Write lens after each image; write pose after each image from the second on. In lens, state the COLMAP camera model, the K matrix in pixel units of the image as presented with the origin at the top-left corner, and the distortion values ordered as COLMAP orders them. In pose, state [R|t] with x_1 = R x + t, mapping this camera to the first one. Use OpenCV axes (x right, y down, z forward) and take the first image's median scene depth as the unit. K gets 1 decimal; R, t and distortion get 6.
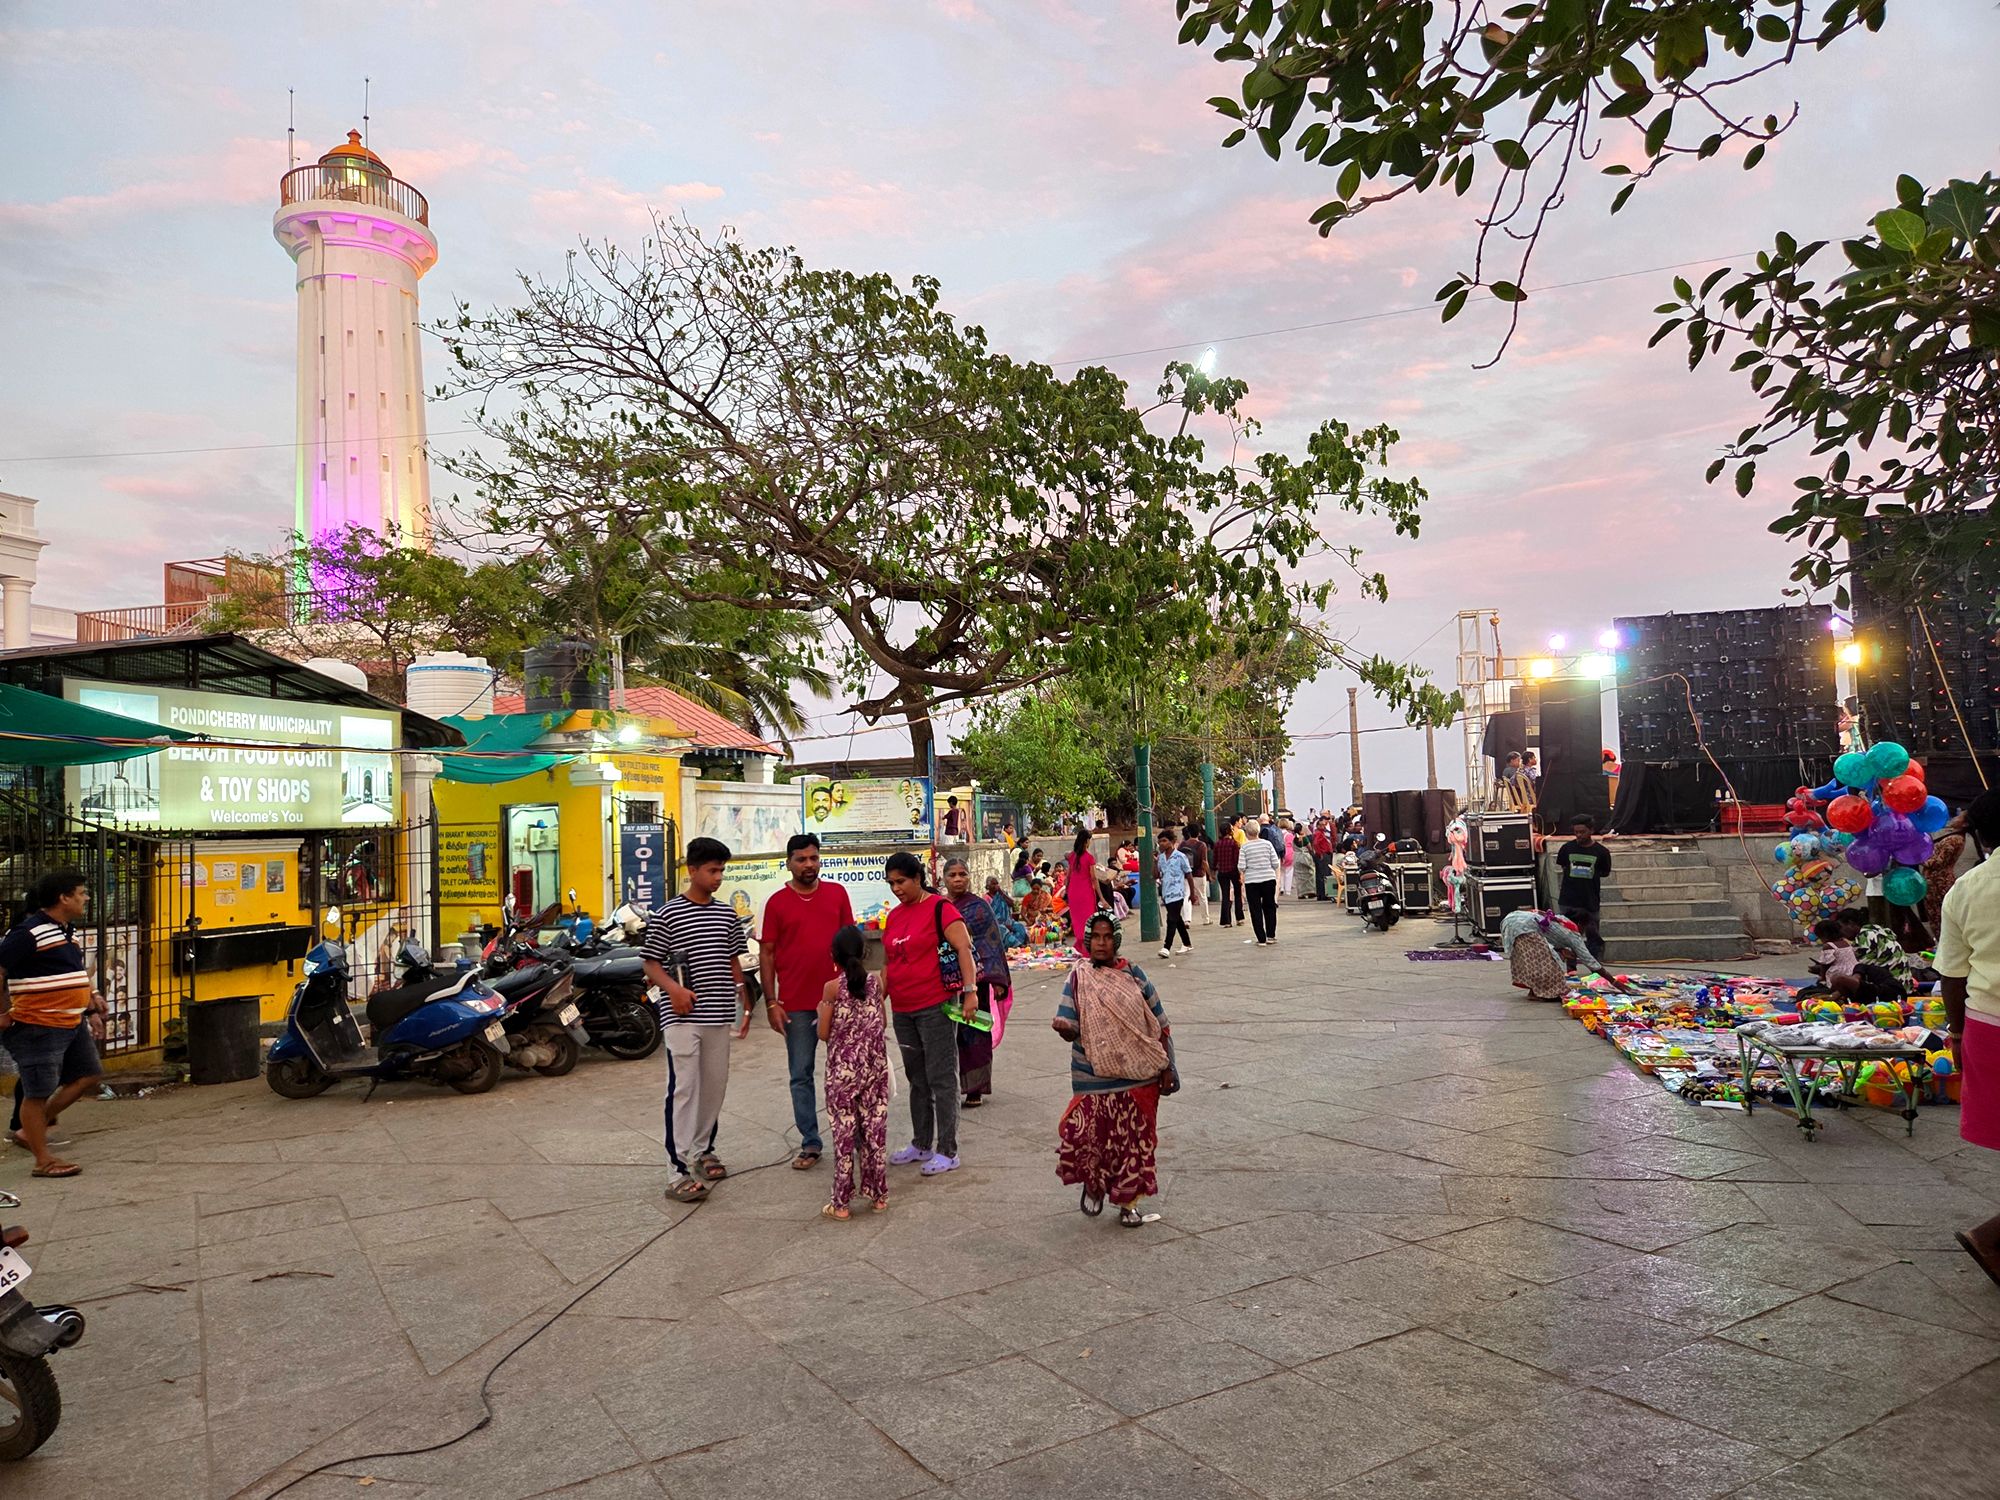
lens RADIAL K [[1350.2, 0, 1028.1], [0, 1350.2, 758.6], [0, 0, 1]] dist [0.069857, -0.057630]
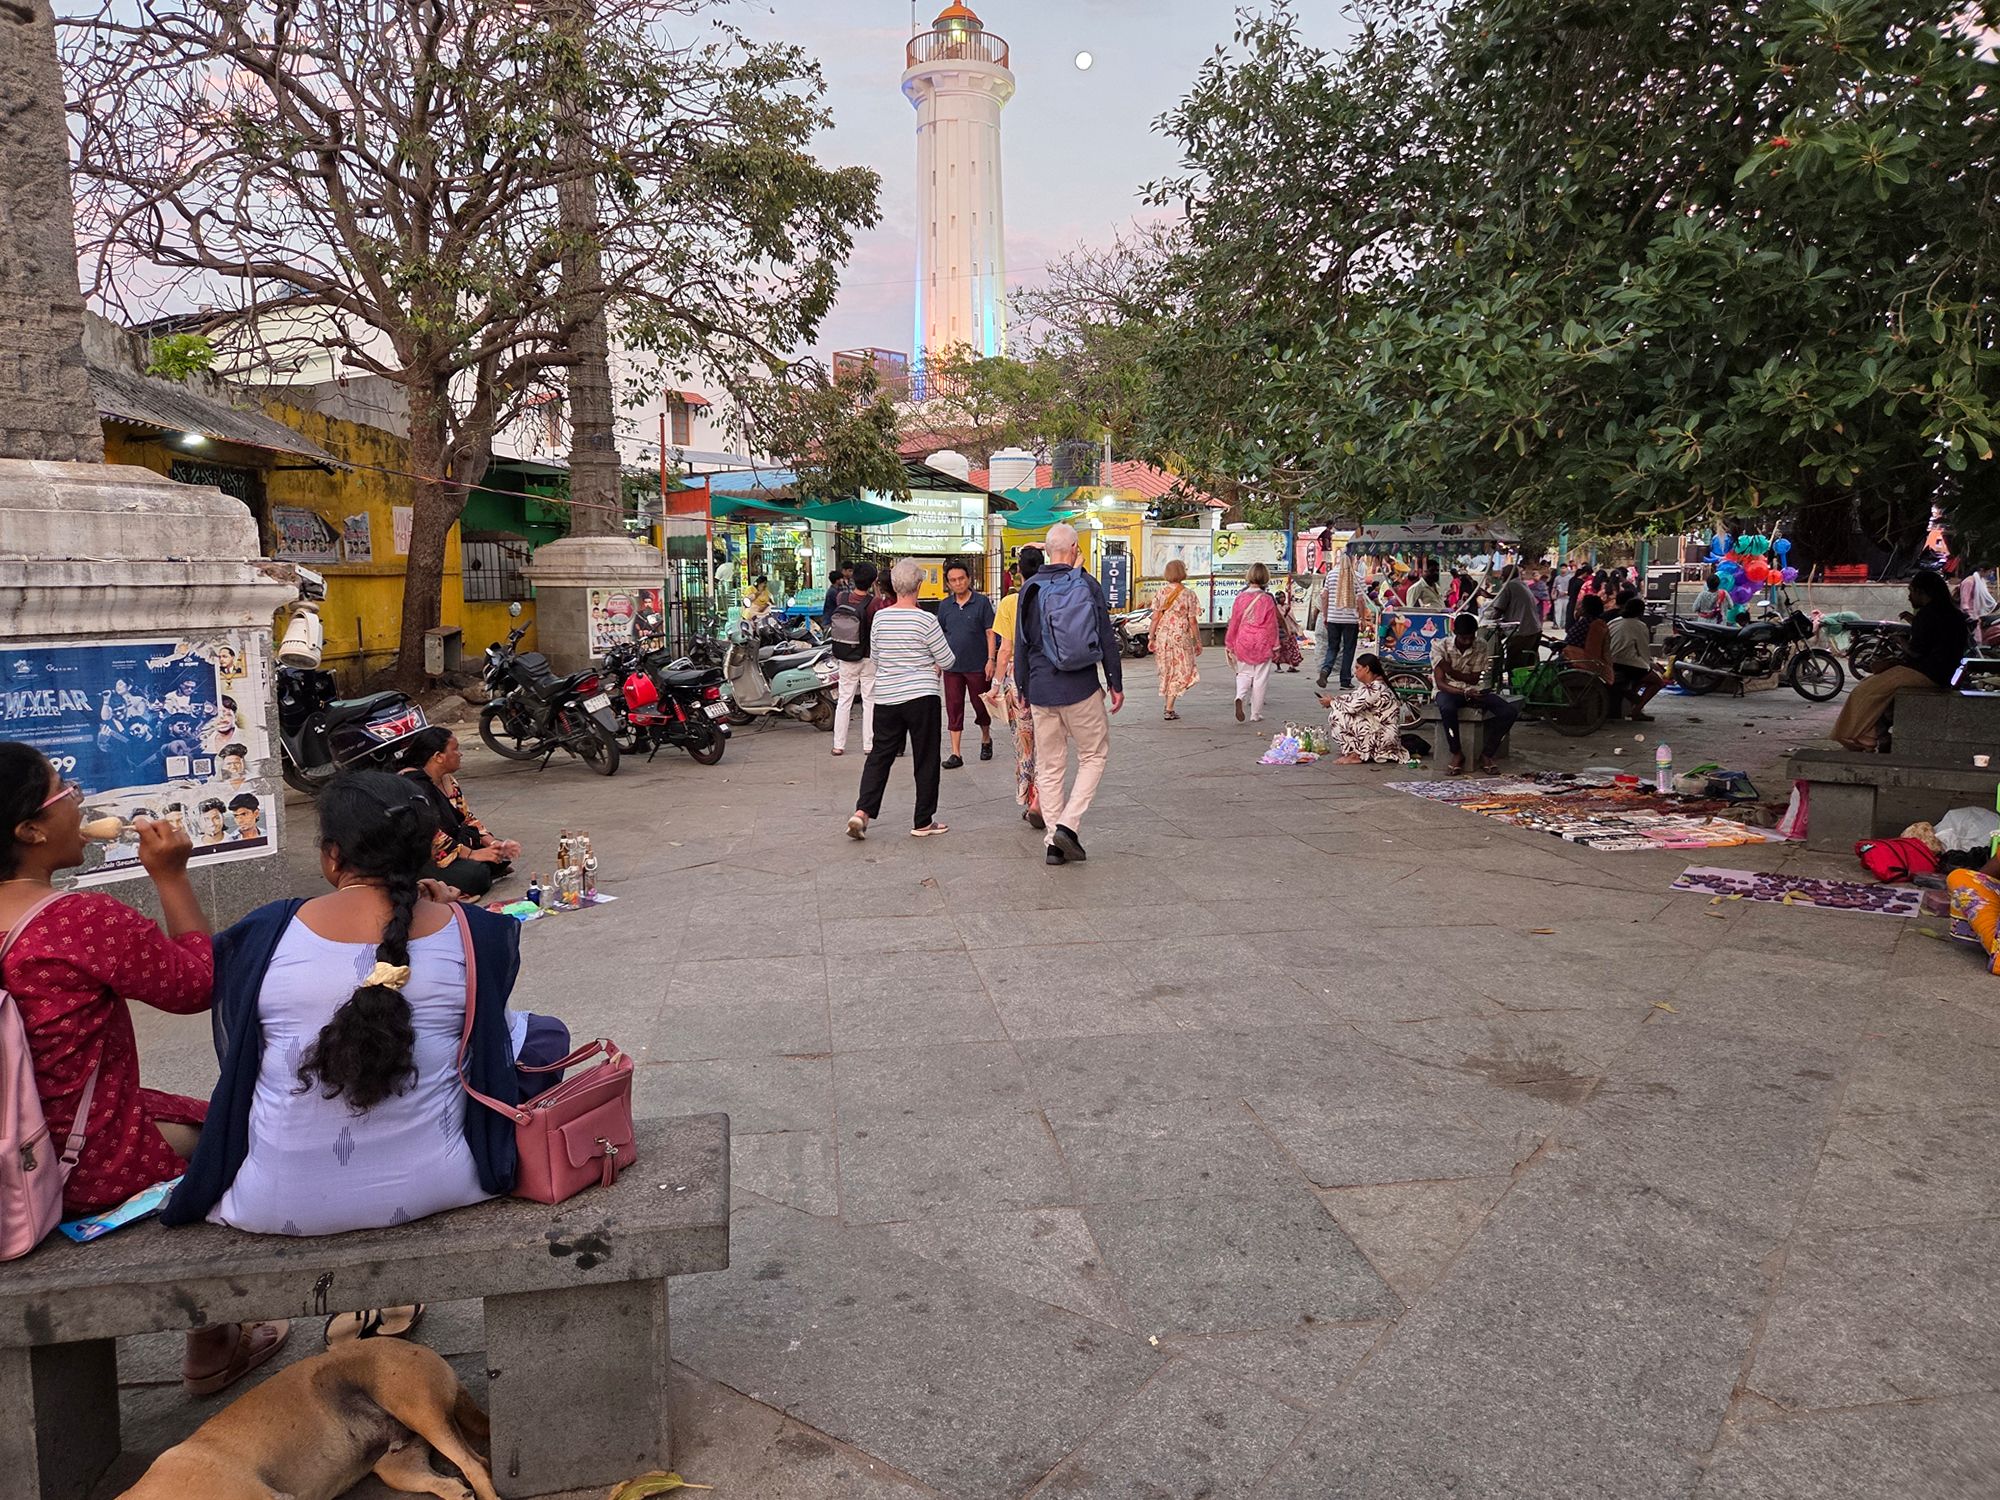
lens RADIAL K [[1350.2, 0, 989.2], [0, 1350.2, 748.8], [0, 0, 1]] dist [0.069857, -0.057630]
pose [[0.911862, 0.089077, -0.400716, 0.372864], [-0.010573, 0.980945, 0.193999, -0.055655], [0.410362, -0.172663, 0.895428, -0.844949]]
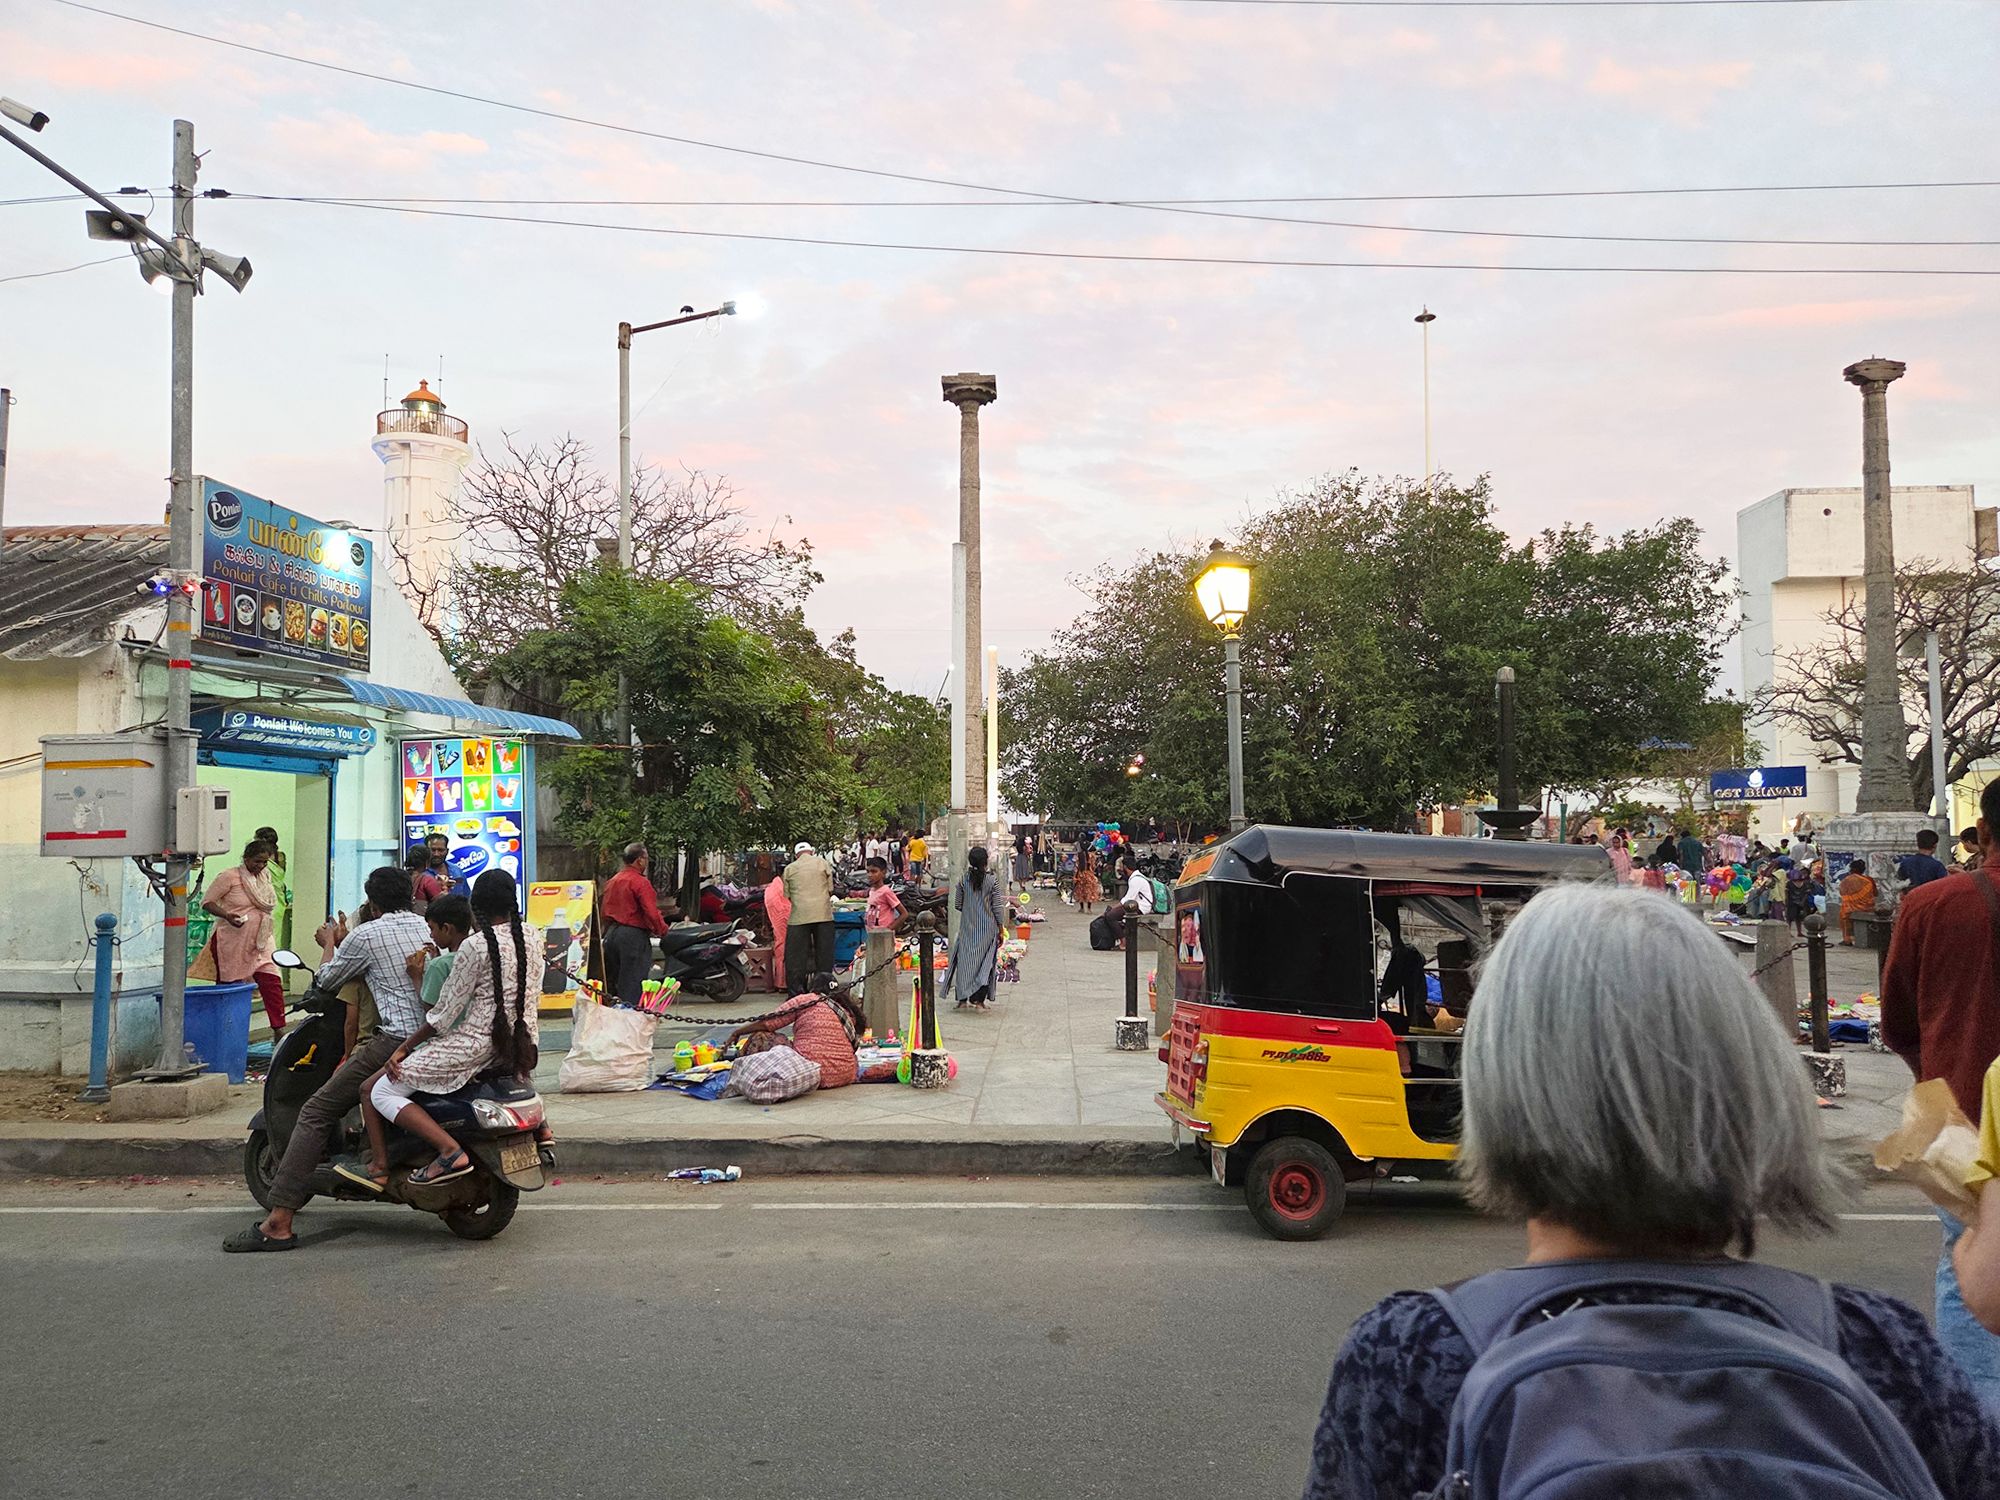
lens RADIAL K [[1423.2, 0, 997.4], [0, 1423.2, 756.3], [0, 0, 1]] dist [0.044695, -0.010027]
pose [[0.980340, 0.044562, 0.192218, -0.401863], [-0.043173, 0.999002, -0.011413, -0.112234], [-0.192535, 0.002890, 0.981286, -2.434009]]
